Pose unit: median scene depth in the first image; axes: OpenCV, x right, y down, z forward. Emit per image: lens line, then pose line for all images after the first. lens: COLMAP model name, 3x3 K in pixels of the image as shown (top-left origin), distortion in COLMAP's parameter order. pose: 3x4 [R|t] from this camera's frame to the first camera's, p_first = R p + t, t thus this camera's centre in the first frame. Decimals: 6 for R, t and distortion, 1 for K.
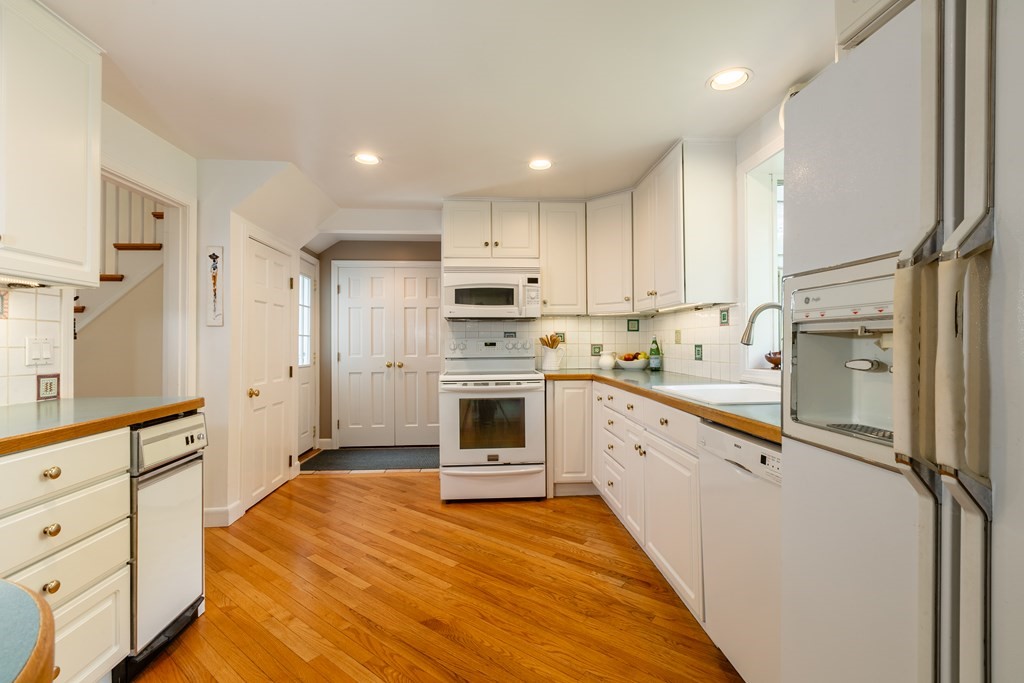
lens RADIAL K [[461.9, 0, 511.1], [0, 461.9, 342.0], [0, 0, 1]] dist [-0.000927, 0.000819]
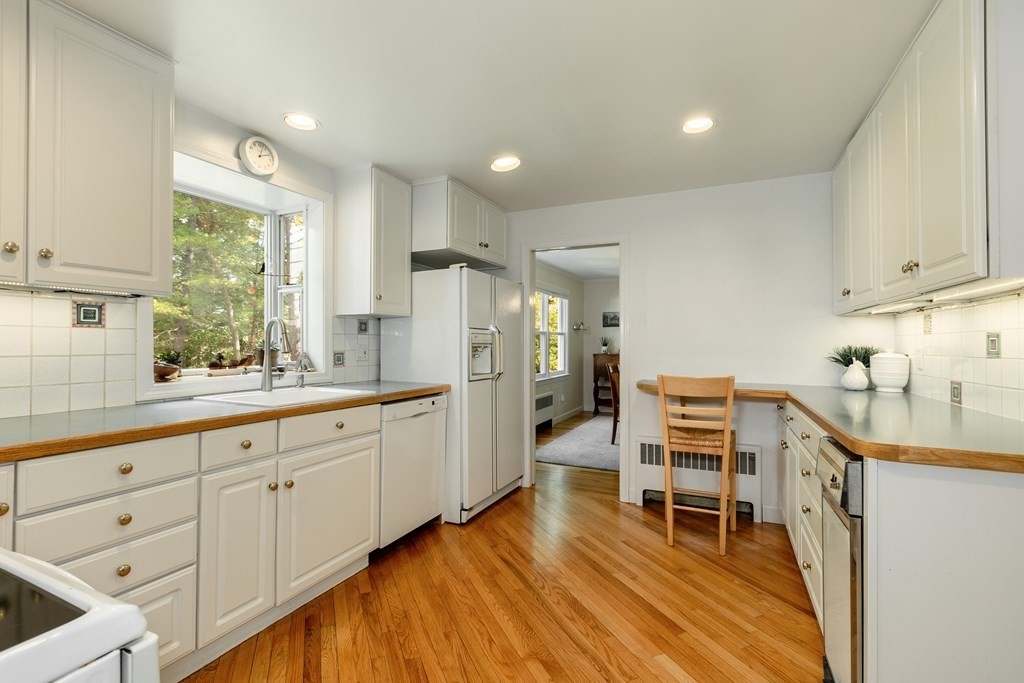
lens RADIAL K [[461.9, 0, 507.7], [0, 461.9, 341.6], [0, 0, 1]] dist [-0.000927, 0.000819]
pose [[-0.877901, -0.001988, 0.478839, -0.471678], [-0.005199, 0.999972, -0.005380, -0.017474], [-0.478815, -0.007213, -0.877886, 1.574763]]
